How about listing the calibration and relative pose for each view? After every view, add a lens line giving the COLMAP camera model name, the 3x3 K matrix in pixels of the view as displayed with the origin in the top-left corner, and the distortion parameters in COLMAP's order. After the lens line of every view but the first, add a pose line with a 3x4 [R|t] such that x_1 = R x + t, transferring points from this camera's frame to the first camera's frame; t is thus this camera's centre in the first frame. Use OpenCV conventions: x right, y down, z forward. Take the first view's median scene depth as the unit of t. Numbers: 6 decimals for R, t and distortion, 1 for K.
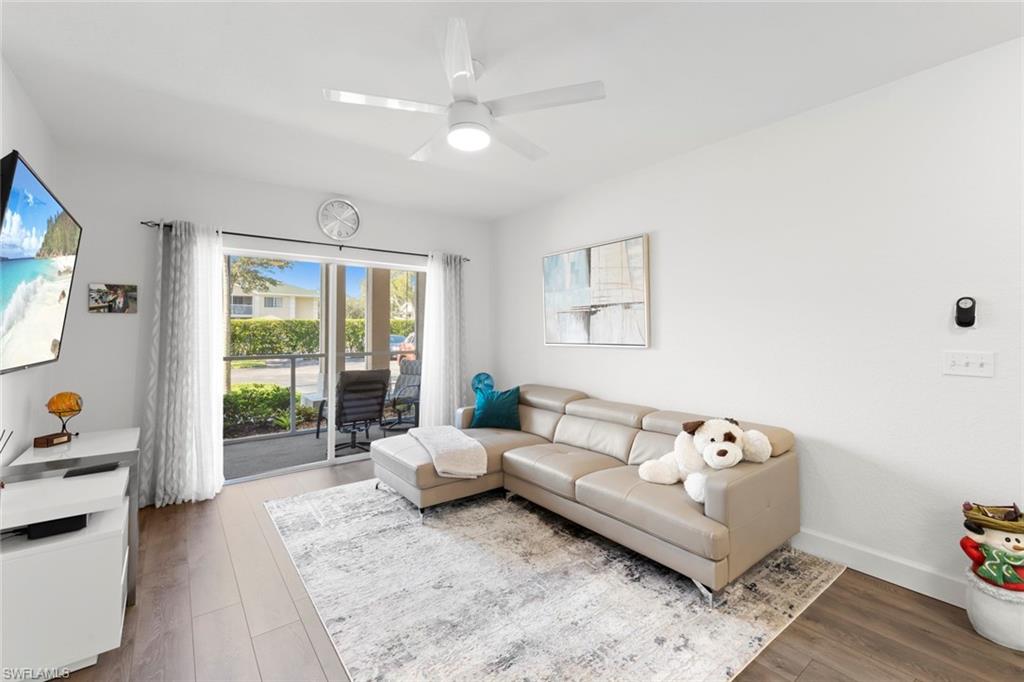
lens RADIAL K [[435.0, 0, 508.5], [0, 435.0, 320.2], [0, 0, 1]] dist [0.003407, 0.000064]
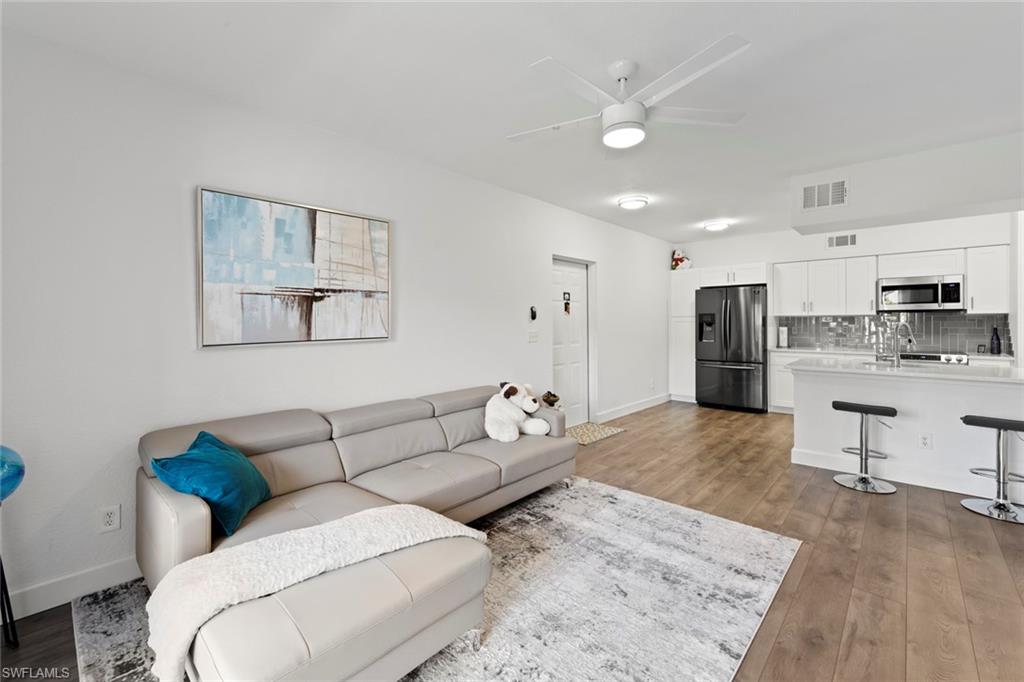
lens RADIAL K [[435.0, 0, 508.5], [0, 435.0, 320.2], [0, 0, 1]] dist [0.003407, 0.000064]
pose [[-0.170984, 0.004224, 0.985265, -0.671823], [-0.017585, 0.999818, -0.007339, 0.022133], [-0.985117, -0.018581, -0.170878, 0.905191]]
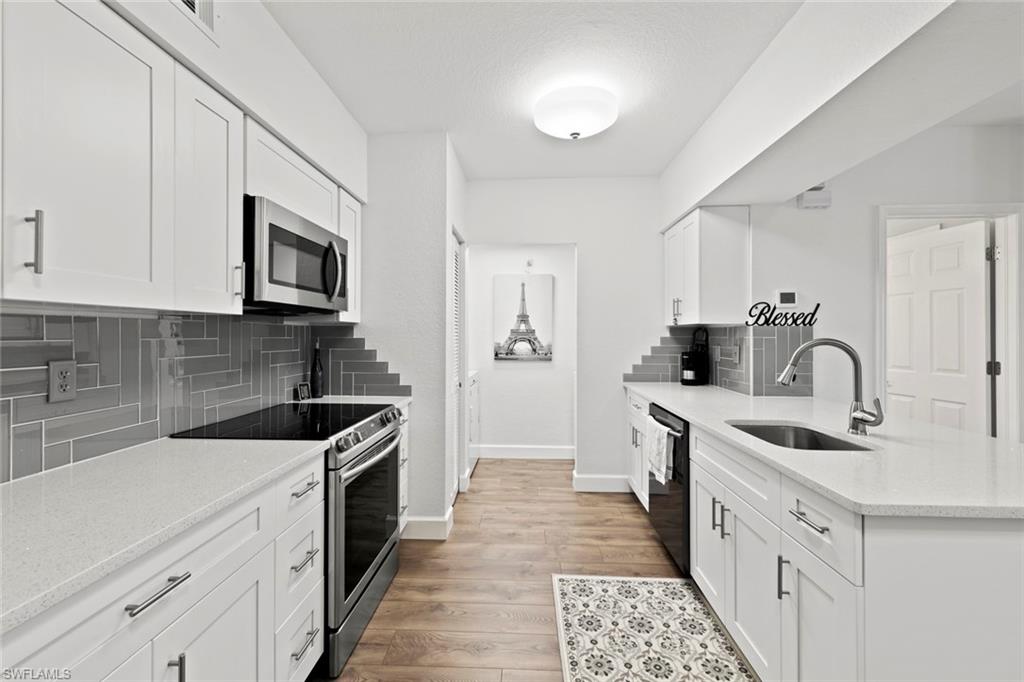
lens RADIAL K [[422.0, 0, 507.1], [0, 422.0, 331.5], [0, 0, 1]] dist [0.007261, -0.000059]
pose [[-0.644779, -0.005240, -0.764351, 0.872109], [0.014818, 0.999703, -0.019353, -0.003655], [0.764226, -0.023804, -0.644510, -0.211337]]
